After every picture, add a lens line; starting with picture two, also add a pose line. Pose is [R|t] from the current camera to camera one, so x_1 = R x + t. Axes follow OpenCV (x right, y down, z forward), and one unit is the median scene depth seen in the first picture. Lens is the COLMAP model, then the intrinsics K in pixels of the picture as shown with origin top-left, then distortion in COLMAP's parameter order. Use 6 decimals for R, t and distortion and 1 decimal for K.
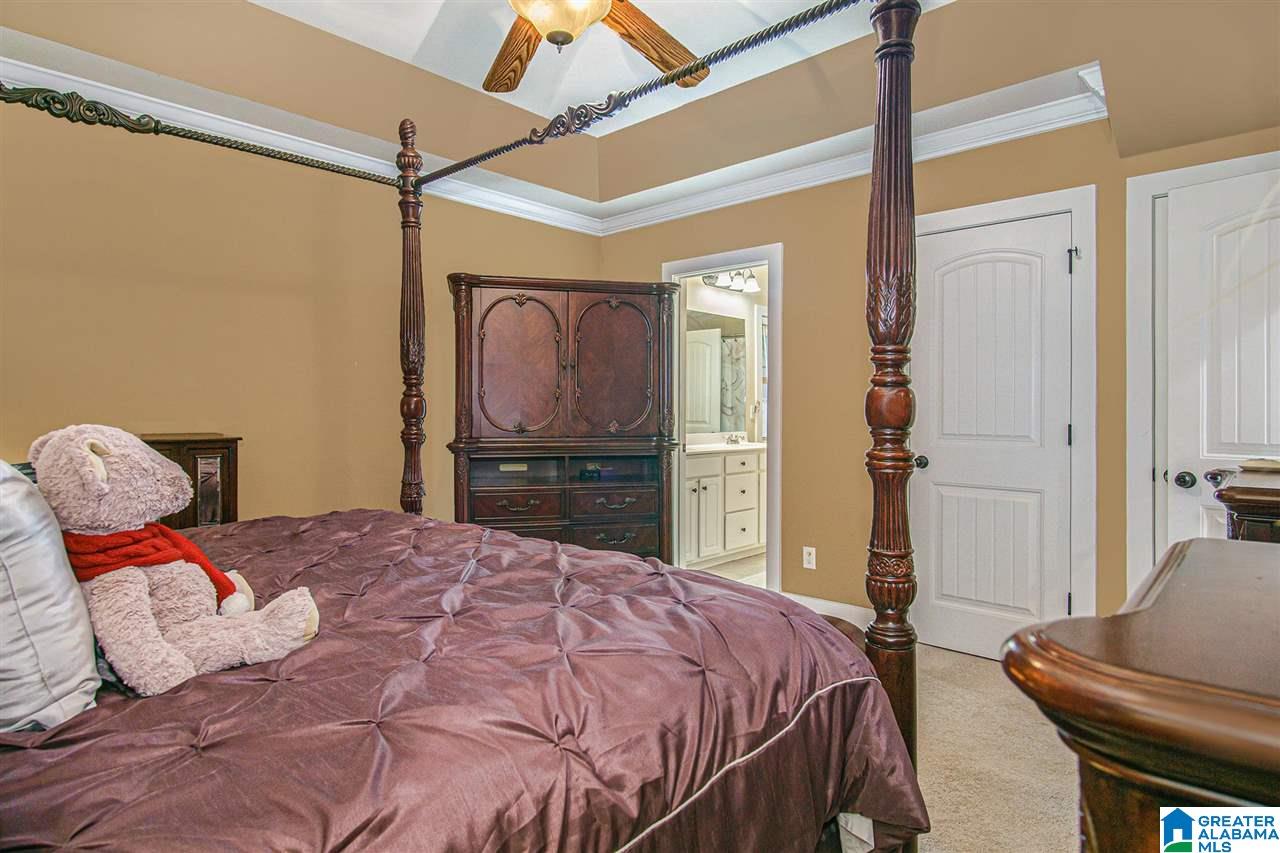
lens RADIAL K [[698.9, 0, 635.7], [0, 698.9, 418.8], [0, 0, 1]] dist [-0.032781, 0.012890]
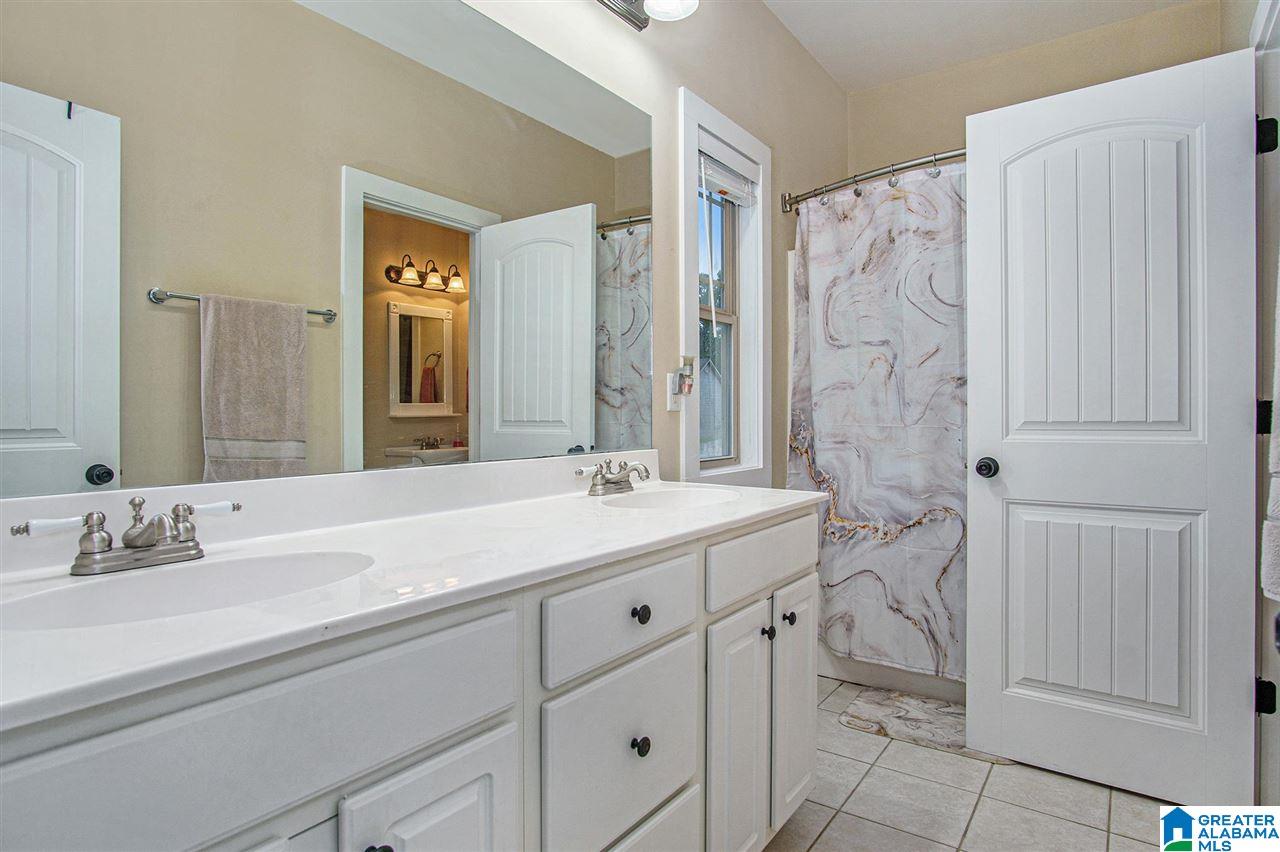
lens RADIAL K [[698.9, 0, 638.7], [0, 698.9, 422.6], [0, 0, 1]] dist [-0.032781, 0.012890]
pose [[0.991525, -0.008945, 0.129607, 0.092633], [0.008849, 0.999960, 0.001317, 0.004120], [-0.129613, -0.000159, 0.991565, 0.577756]]
